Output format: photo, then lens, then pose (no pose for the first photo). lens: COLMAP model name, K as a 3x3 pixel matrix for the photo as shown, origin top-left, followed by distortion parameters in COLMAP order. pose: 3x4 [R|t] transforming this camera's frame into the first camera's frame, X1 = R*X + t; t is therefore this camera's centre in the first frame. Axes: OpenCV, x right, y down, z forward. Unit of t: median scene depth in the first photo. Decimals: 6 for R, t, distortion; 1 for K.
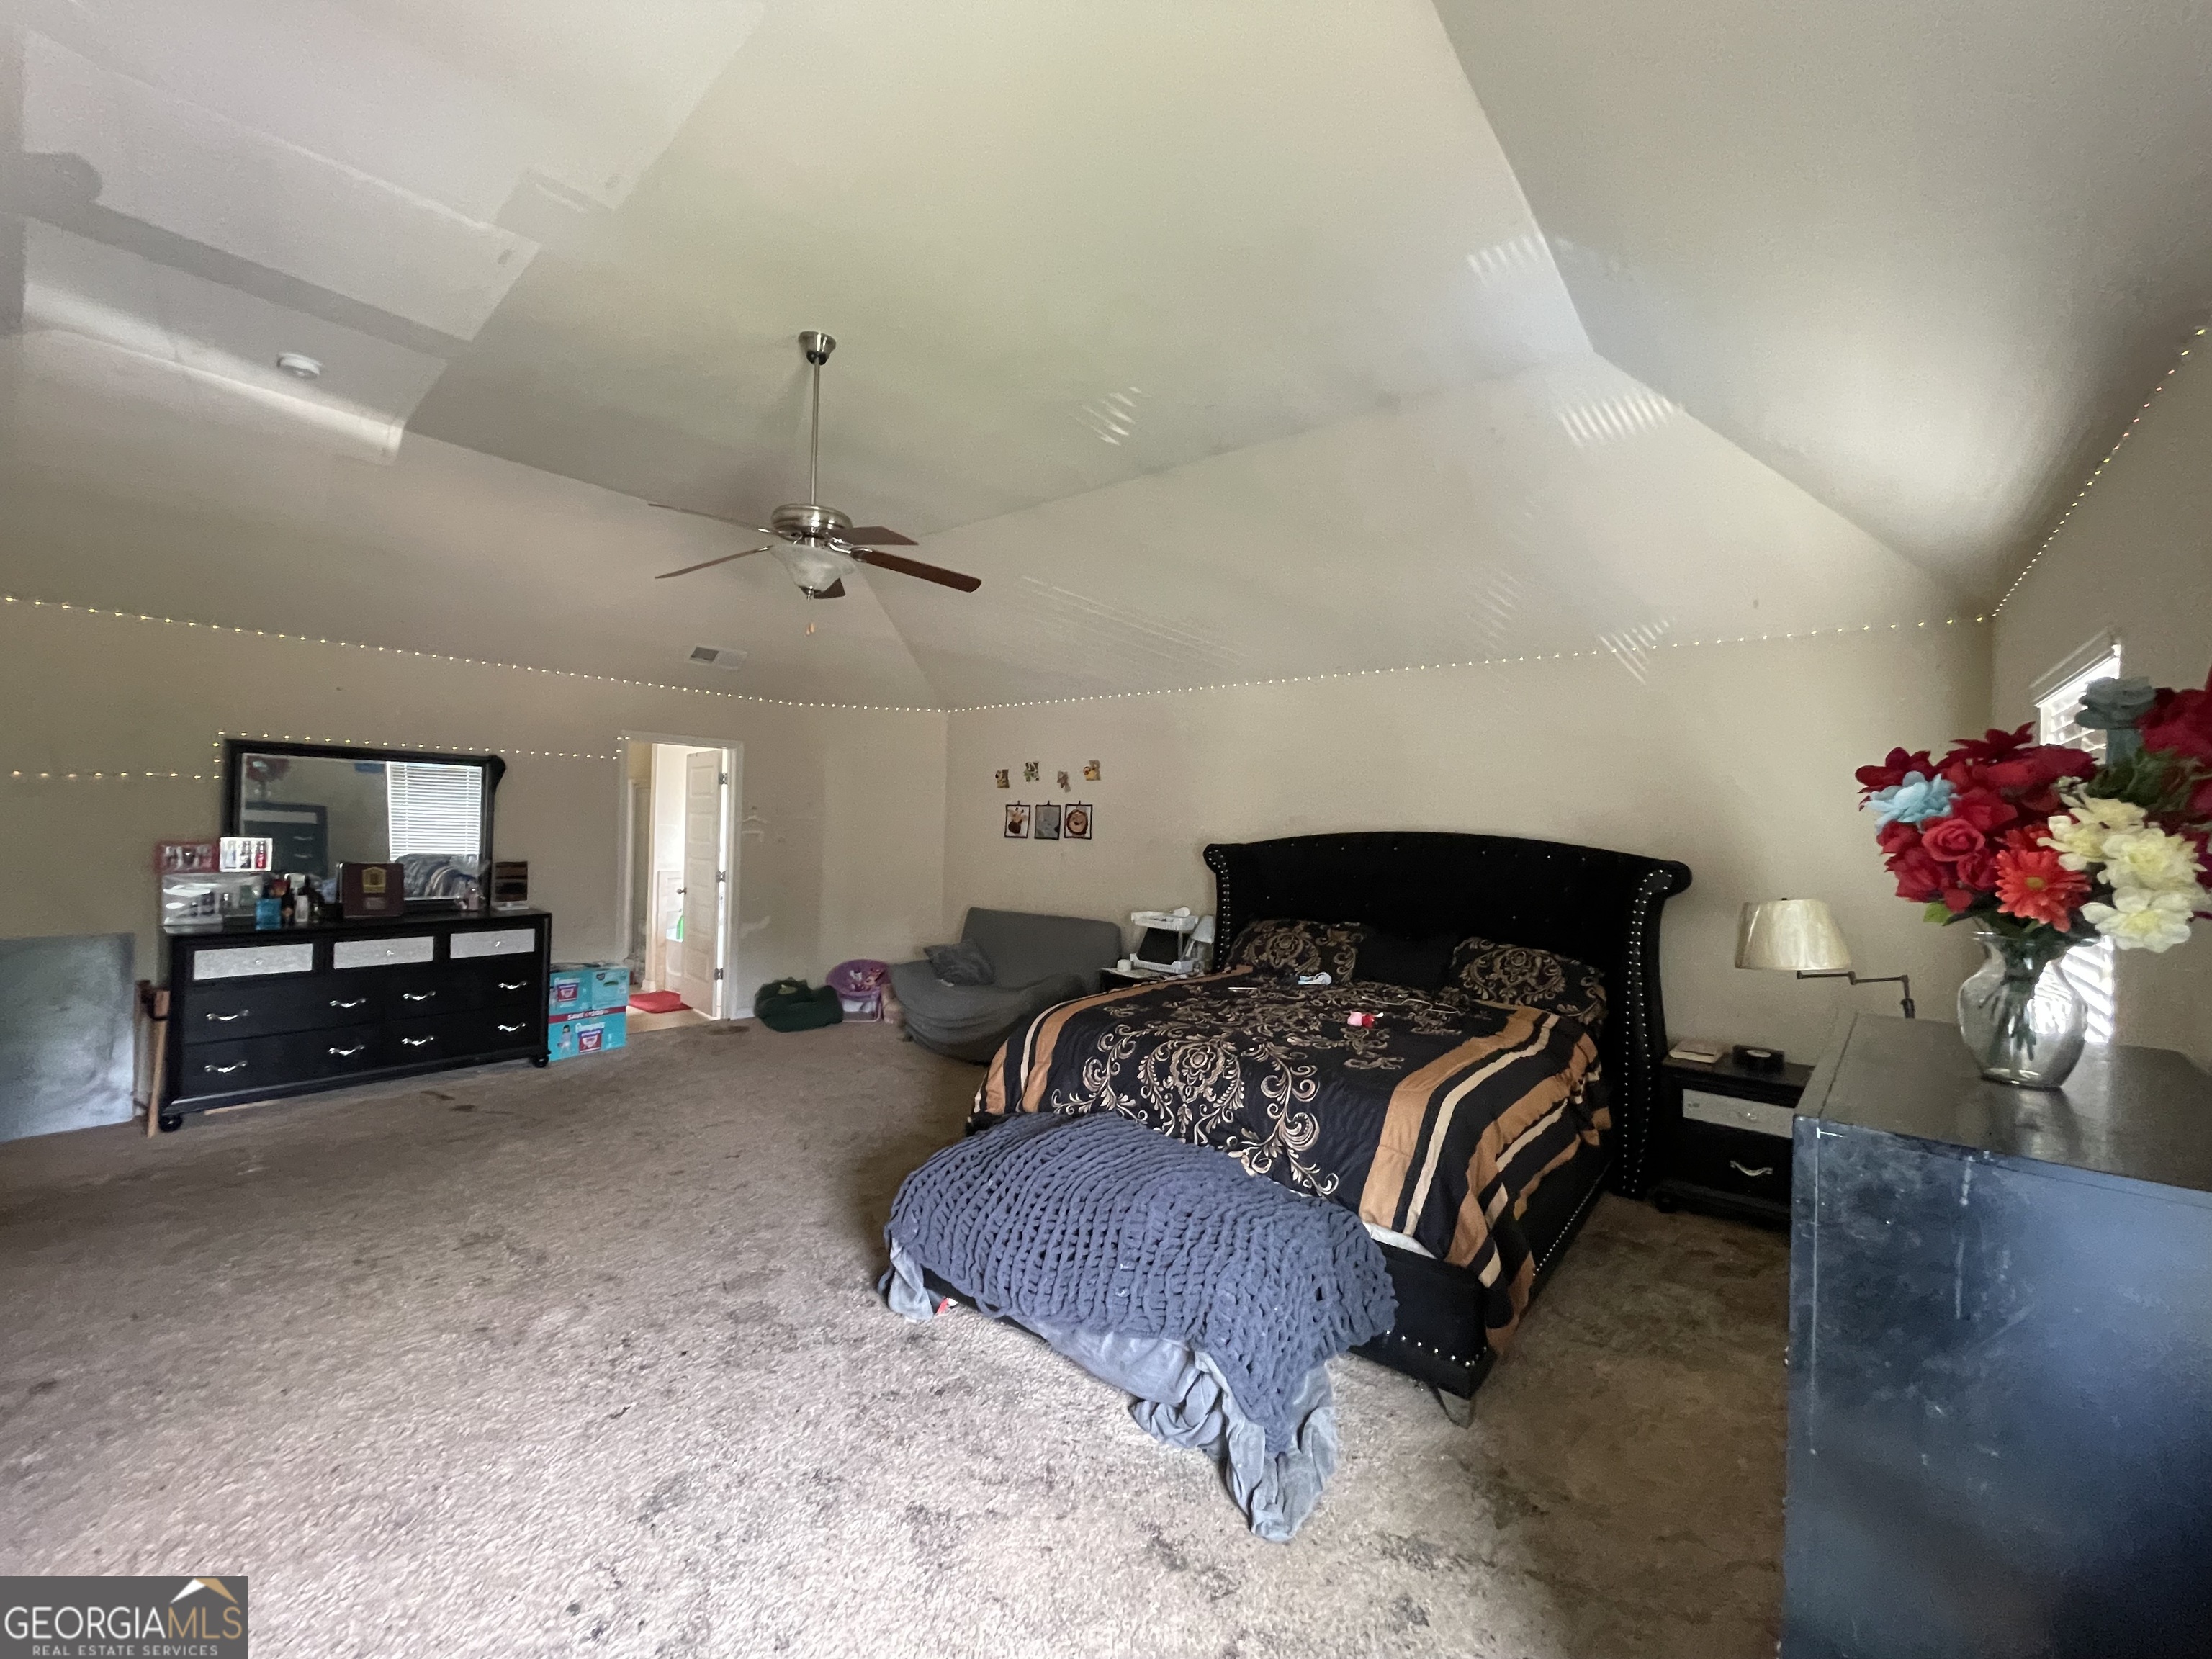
lens RADIAL K [[899.9, 0, 1117.0], [0, 899.9, 827.5], [0, 0, 1]] dist [0.000373, 0.000635]
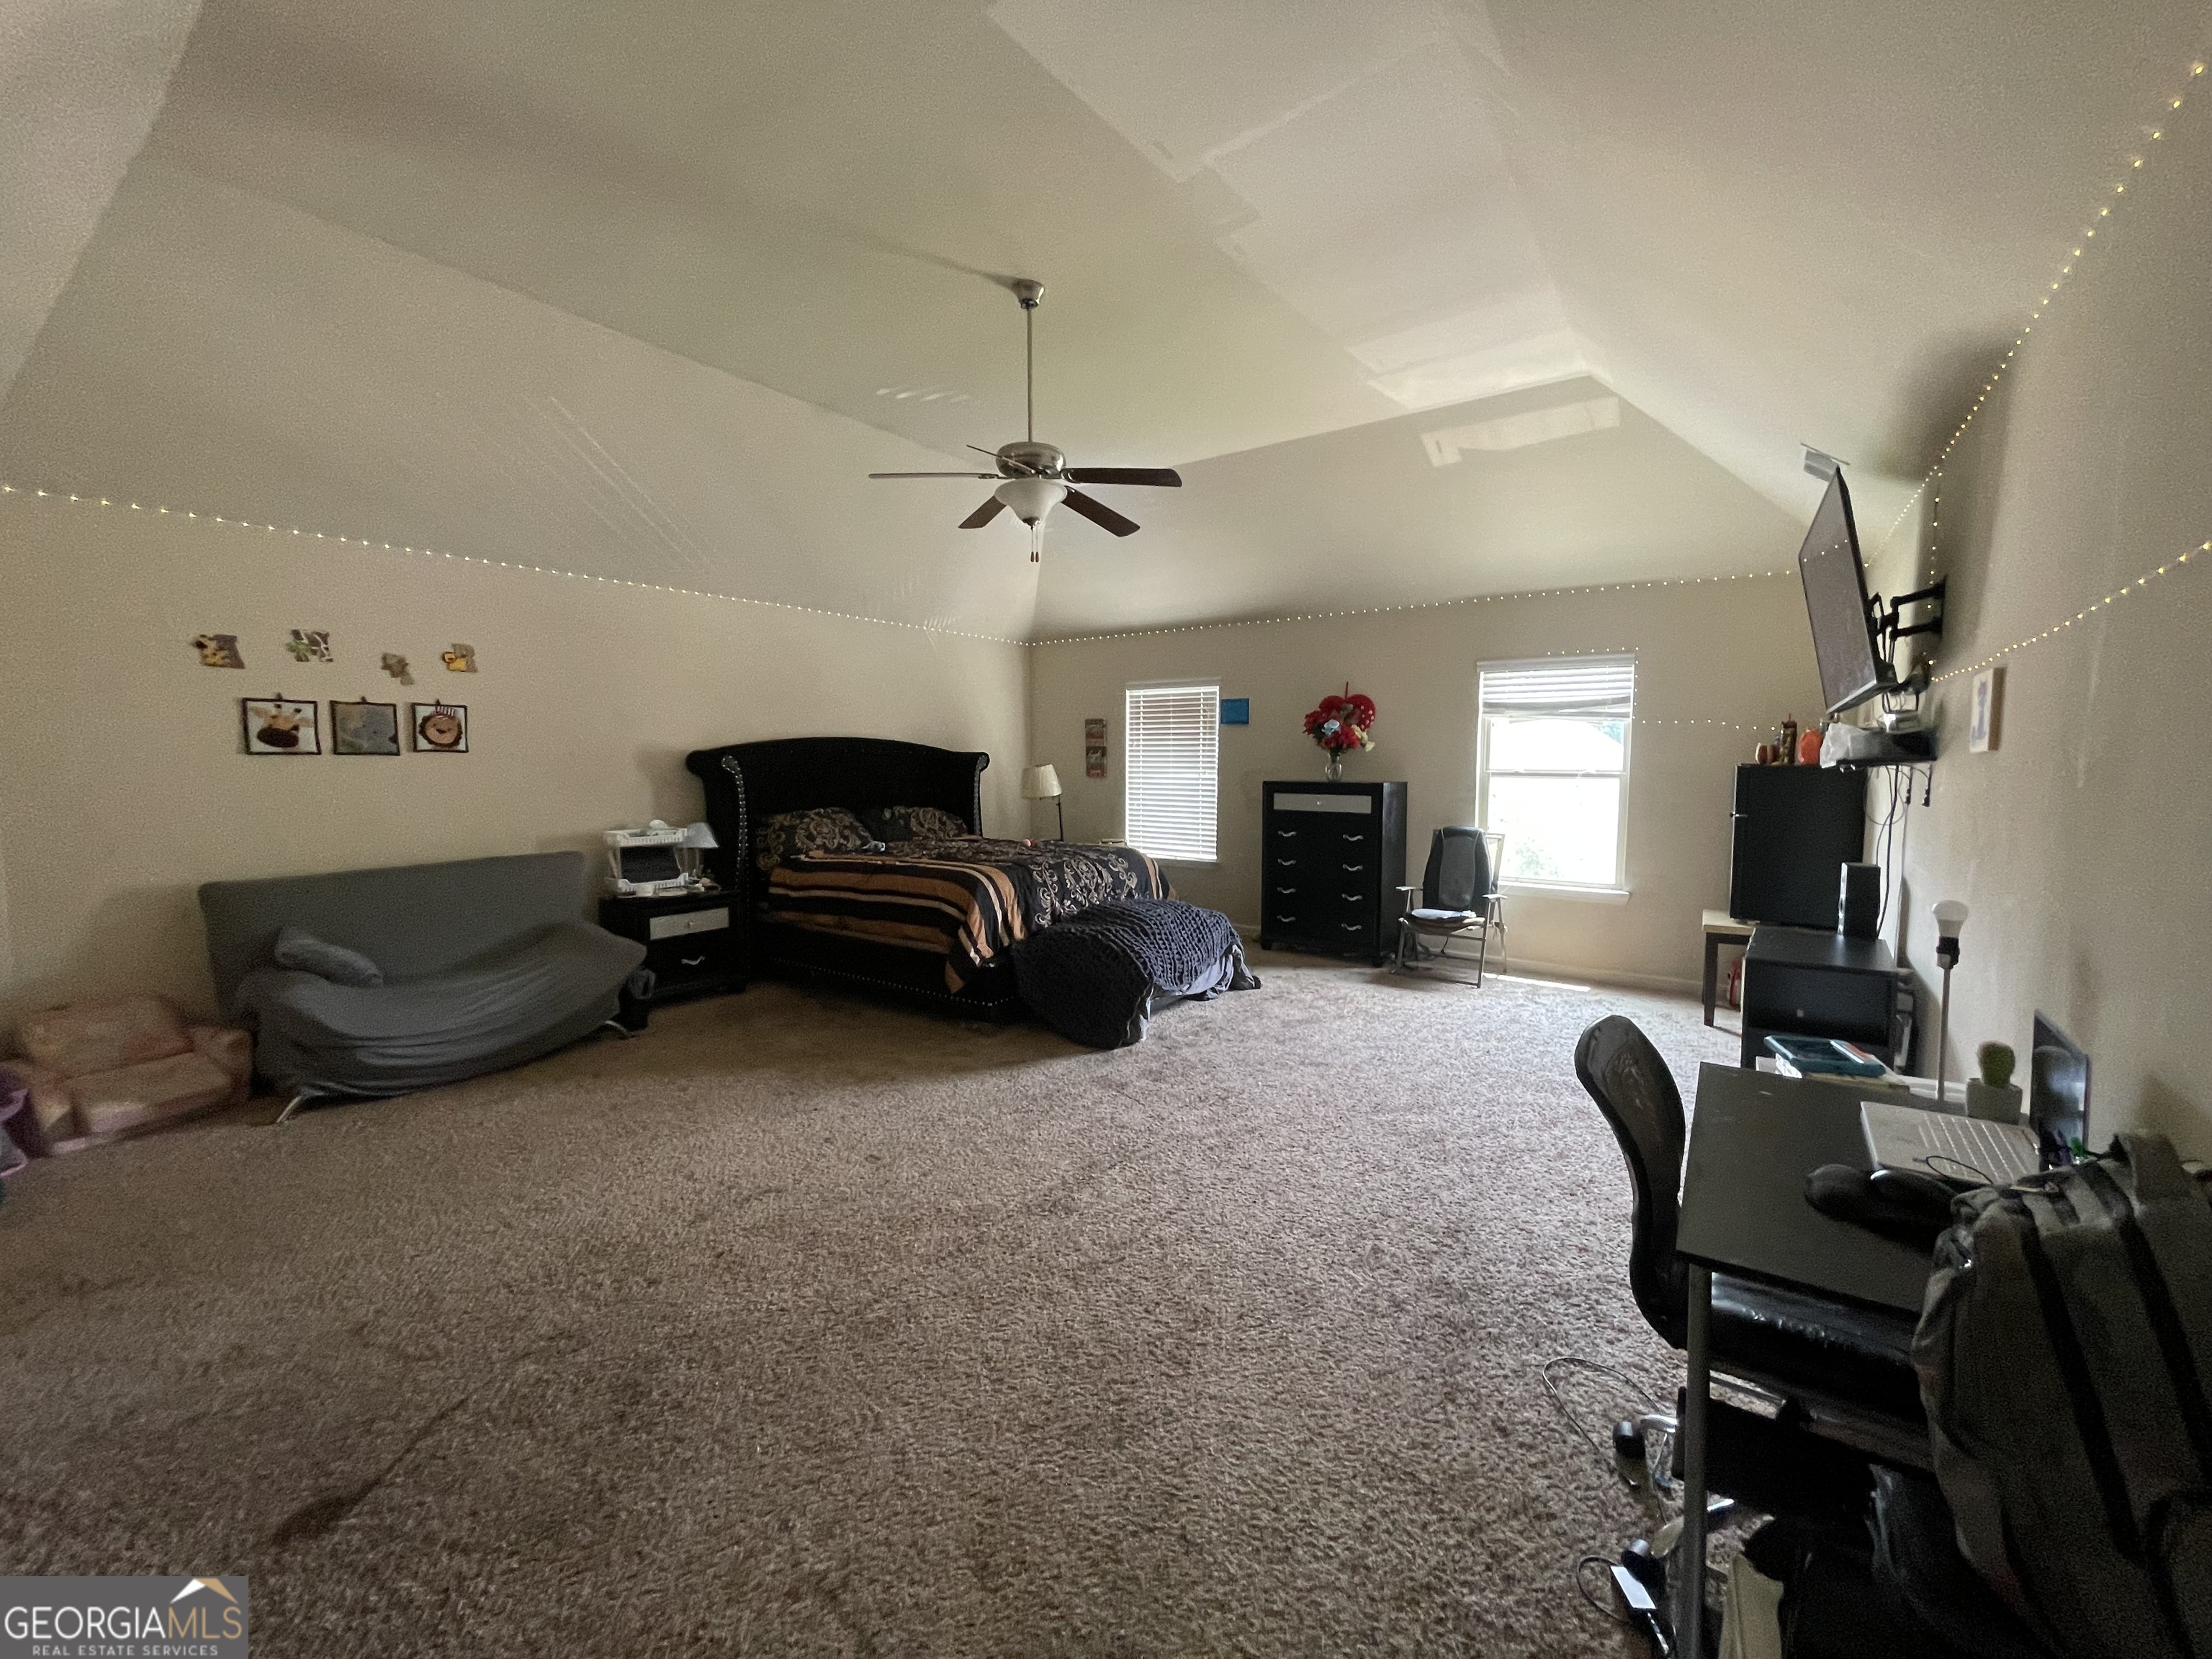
lens RADIAL K [[899.9, 0, 1115.5], [0, 899.9, 825.2], [0, 0, 1]] dist [0.000373, 0.000635]
pose [[-0.070819, -0.097935, 0.992670, -0.791690], [0.010317, 0.995043, 0.098906, 0.004695], [-0.997436, 0.017246, -0.069457, 0.516026]]
